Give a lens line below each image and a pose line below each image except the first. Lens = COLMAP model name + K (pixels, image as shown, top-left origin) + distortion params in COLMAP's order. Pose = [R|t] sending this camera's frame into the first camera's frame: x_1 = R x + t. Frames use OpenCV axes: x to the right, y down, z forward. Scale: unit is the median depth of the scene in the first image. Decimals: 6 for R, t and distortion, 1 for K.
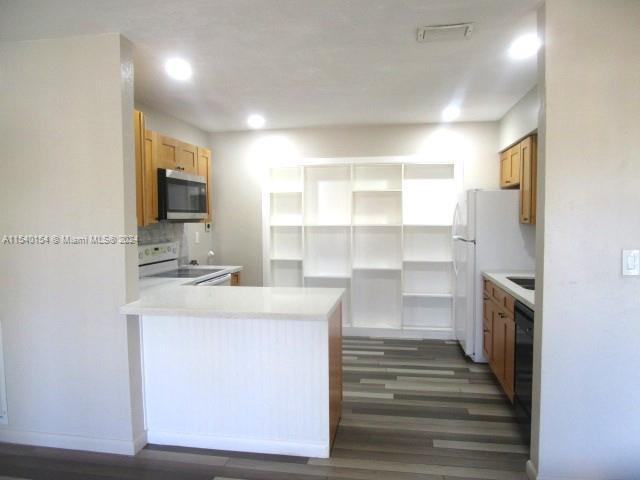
lens RADIAL K [[453.3, 0, 320.0], [0, 453.3, 240.0], [0, 0, 1]] dist [-0.028798, -0.000356]
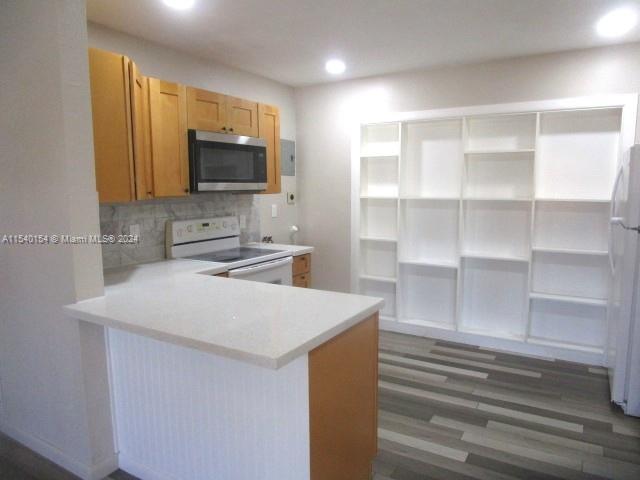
lens RADIAL K [[453.3, 0, 320.0], [0, 453.3, 240.0], [0, 0, 1]] dist [-0.028798, -0.000356]
pose [[0.932958, 0.044871, -0.357178, 0.129753], [-0.018796, 0.996920, 0.076144, -0.017783], [0.359494, -0.064326, 0.930927, 0.224370]]
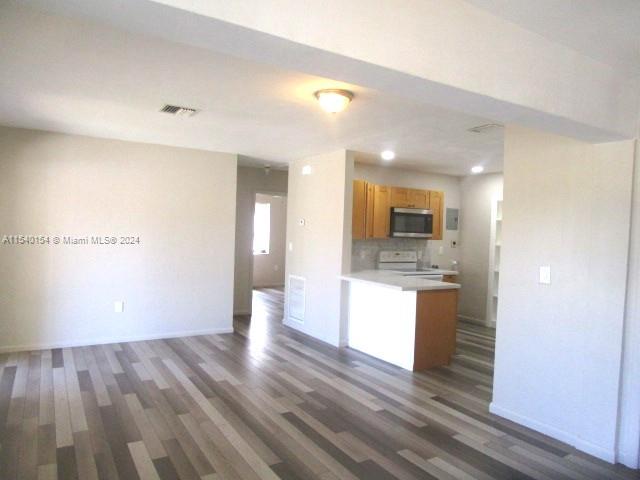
lens RADIAL K [[453.3, 0, 320.0], [0, 453.3, 240.0], [0, 0, 1]] dist [-0.028798, -0.000356]
pose [[0.660746, 0.047077, -0.749131, 0.579973], [-0.077056, 0.997013, -0.005311, -0.000992], [0.746643, 0.061235, 0.662400, -0.264878]]
